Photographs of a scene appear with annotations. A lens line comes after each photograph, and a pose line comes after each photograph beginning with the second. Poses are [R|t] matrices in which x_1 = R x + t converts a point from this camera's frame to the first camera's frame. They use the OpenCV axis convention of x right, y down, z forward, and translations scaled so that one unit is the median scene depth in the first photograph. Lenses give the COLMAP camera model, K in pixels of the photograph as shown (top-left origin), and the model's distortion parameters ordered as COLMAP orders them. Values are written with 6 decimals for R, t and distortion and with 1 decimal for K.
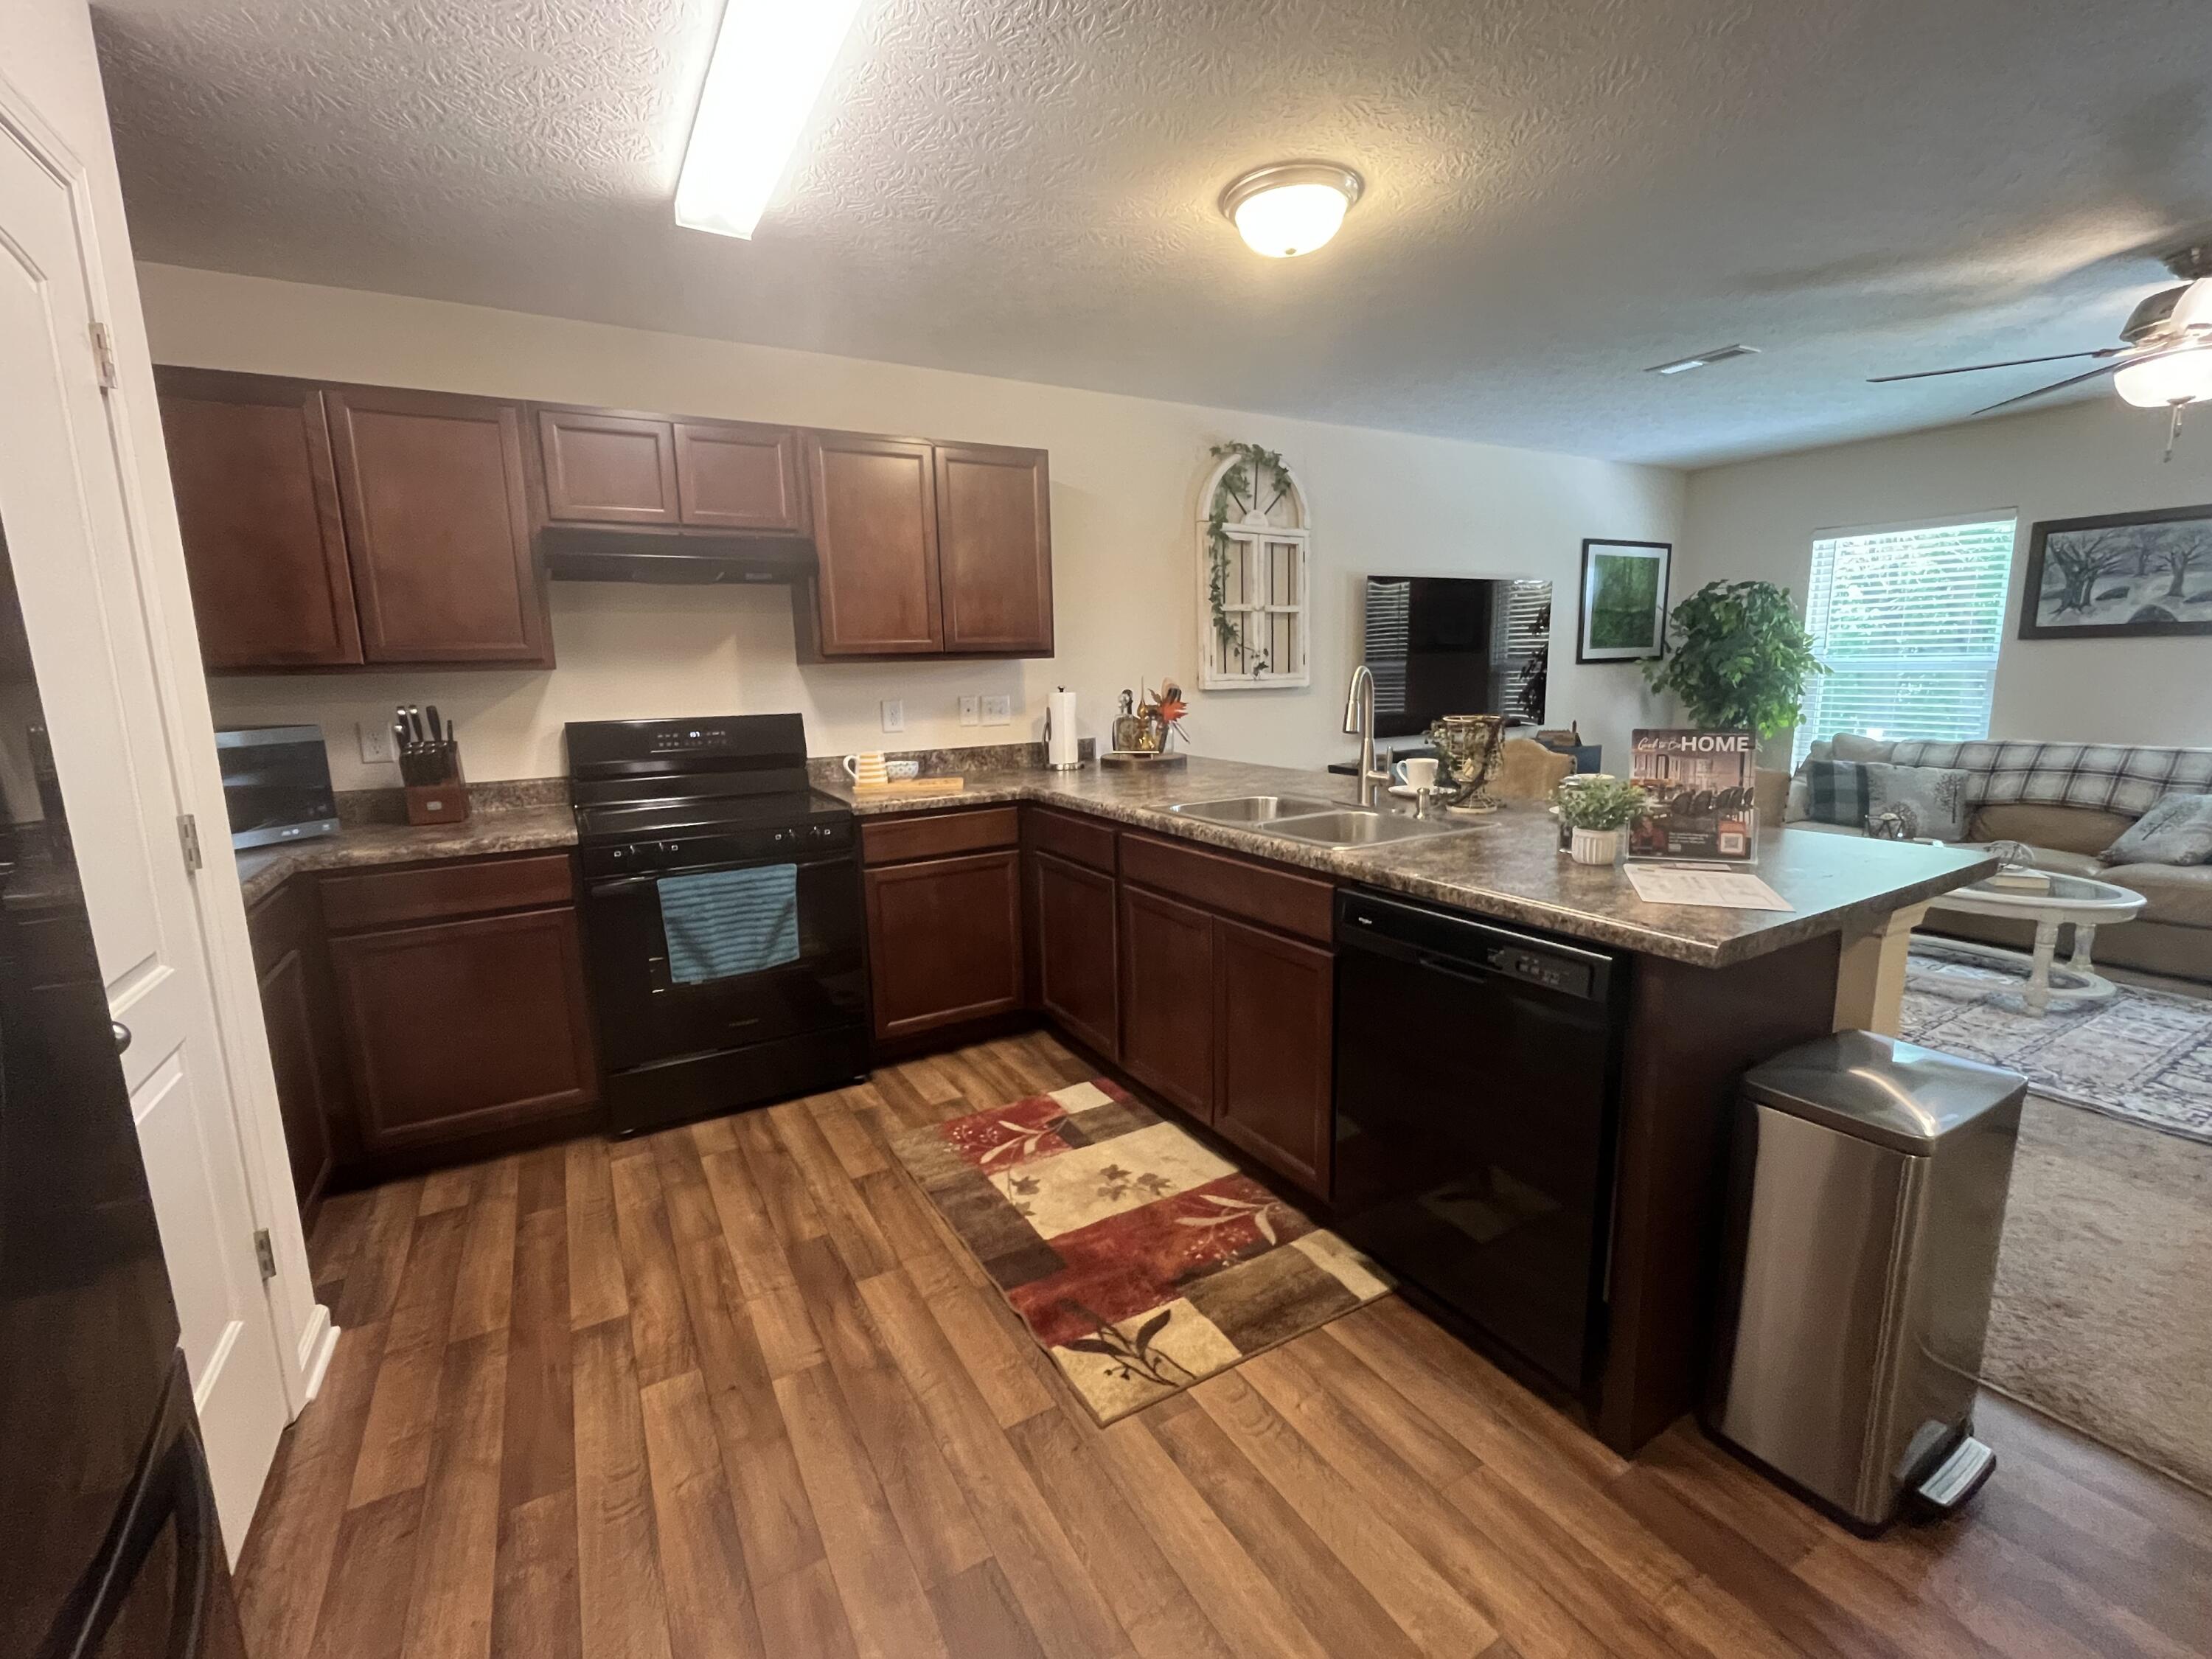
lens RADIAL K [[962.4, 0, 1106.0], [0, 962.4, 829.5], [0, 0, 1]] dist [0.000294, -0.000411]
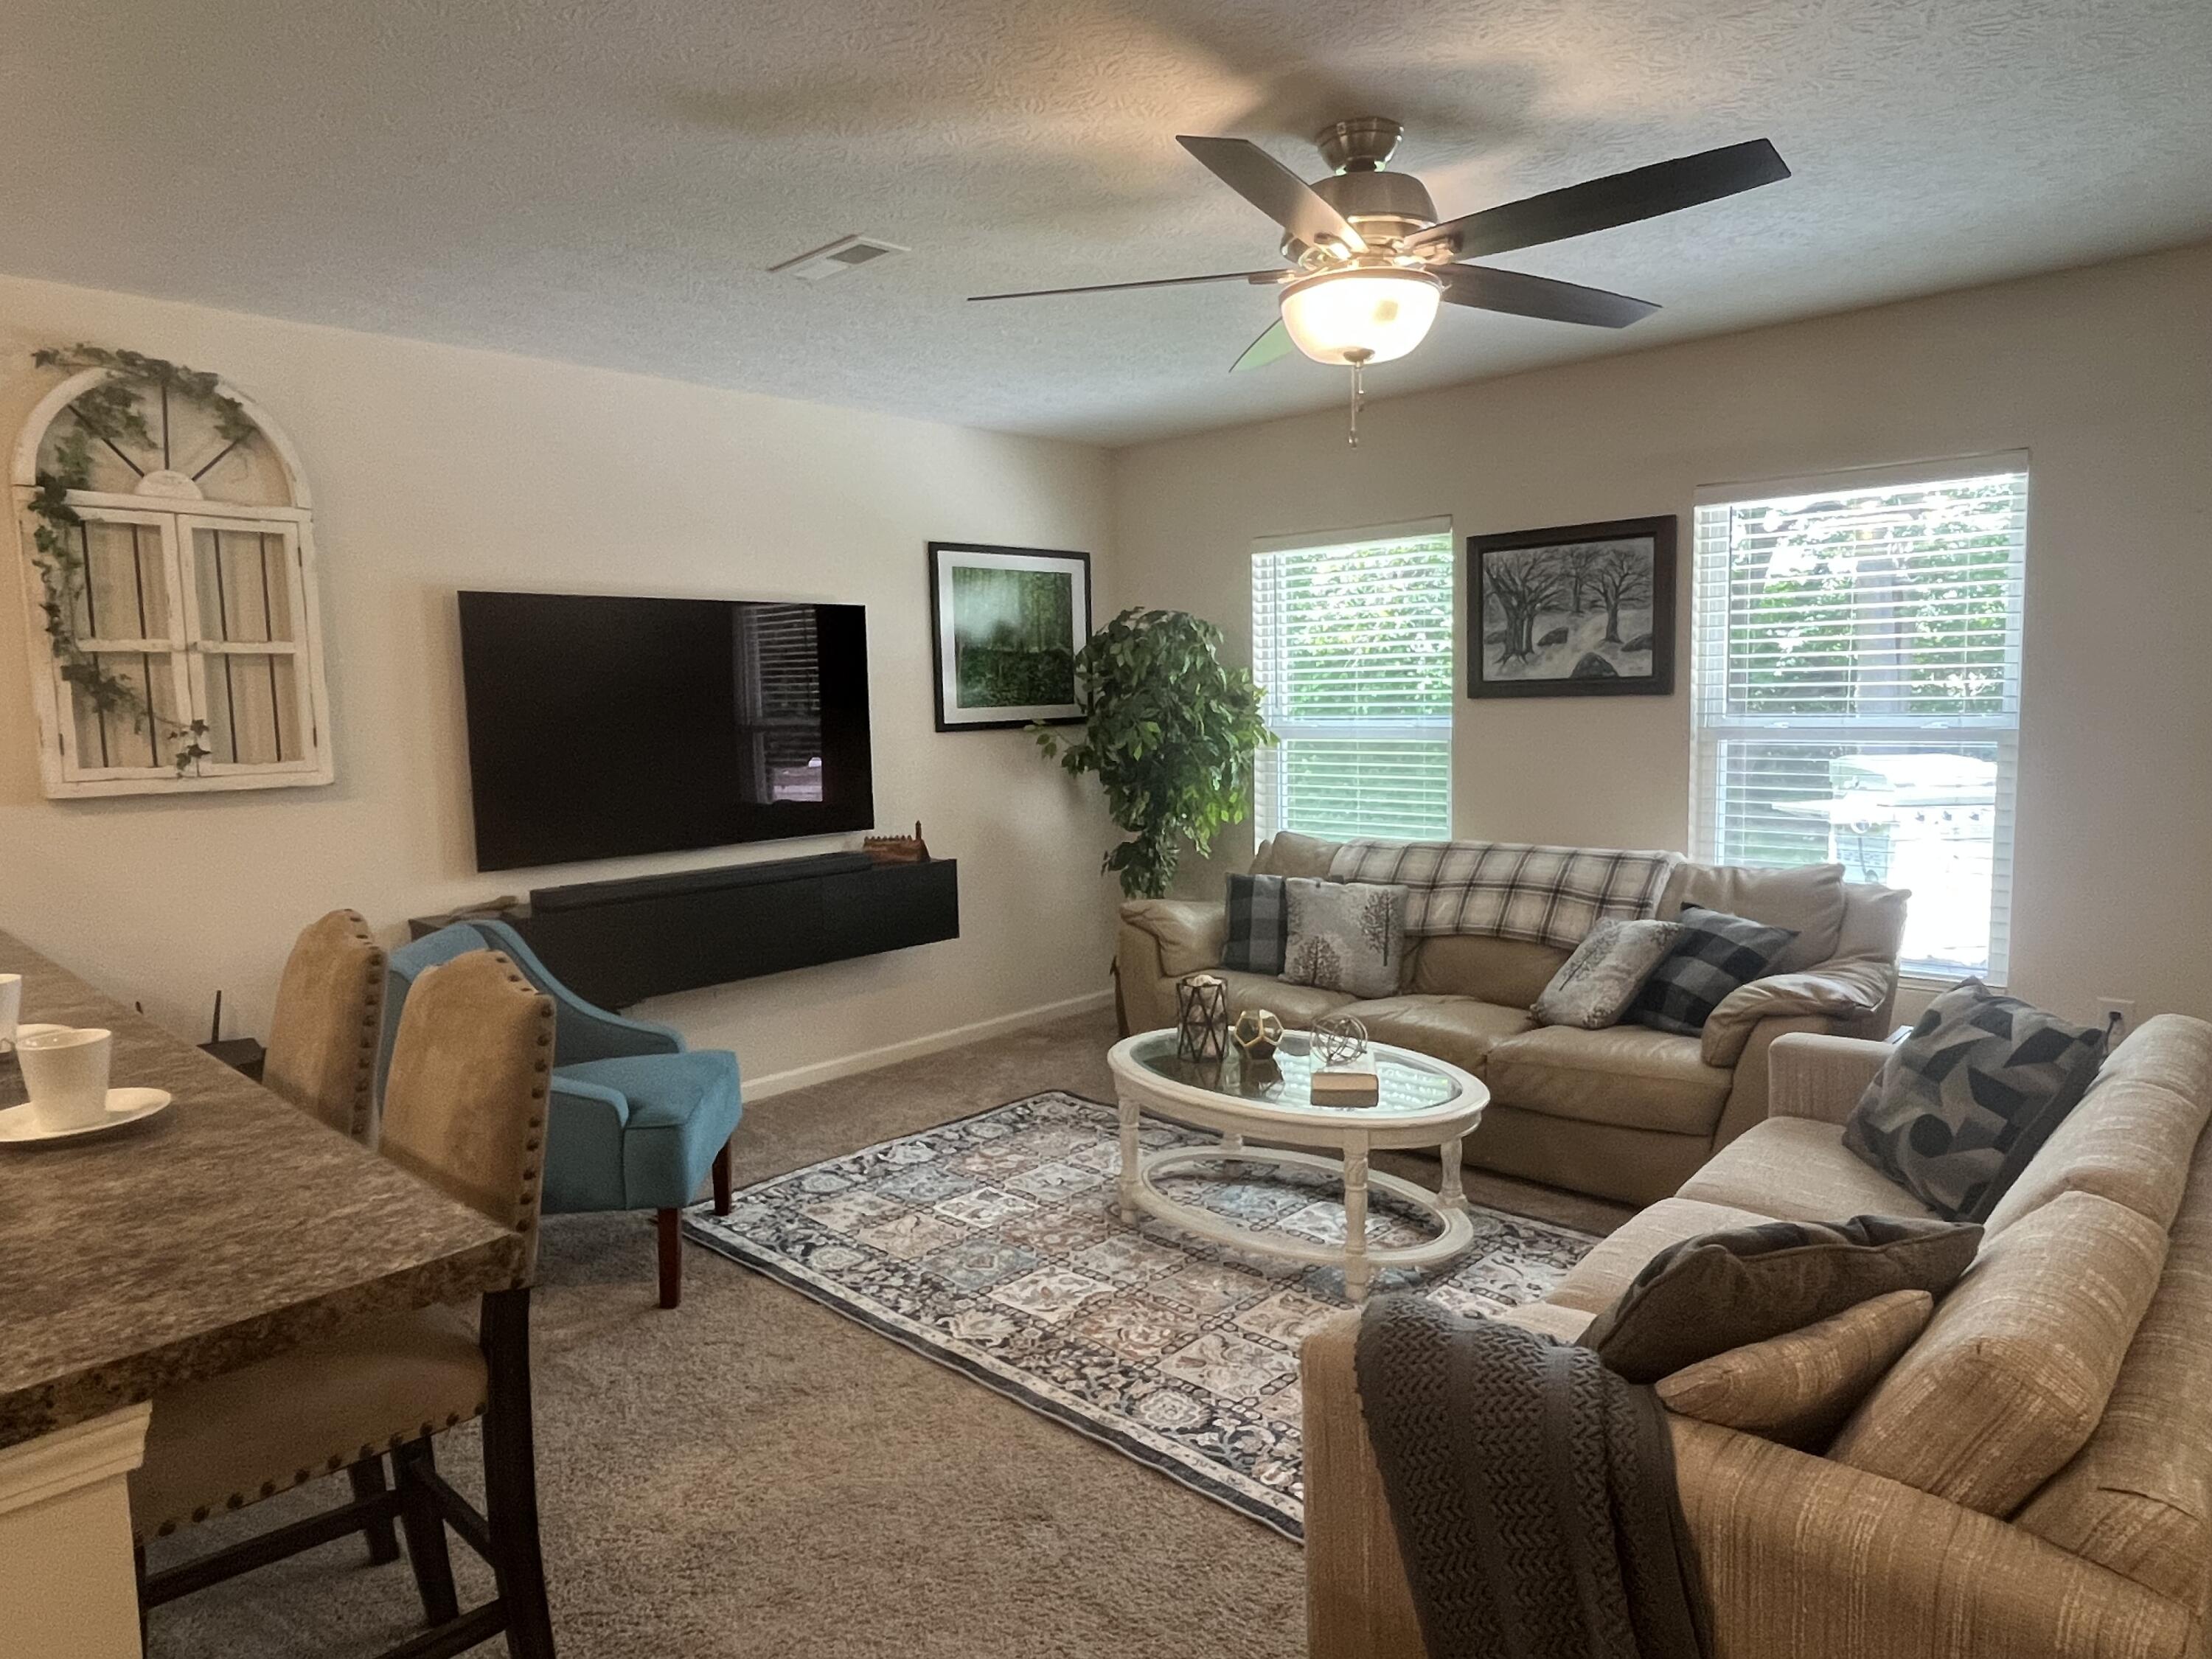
lens RADIAL K [[1371.1, 0, 1106.0], [0, 1371.1, 829.5], [0, 0, 1]] dist [0.002158, 0.000702]
pose [[0.960016, -0.028721, 0.278467, 0.431482], [0.050829, 0.996073, -0.072498, -0.043327], [-0.275291, 0.083753, 0.957706, 0.118424]]
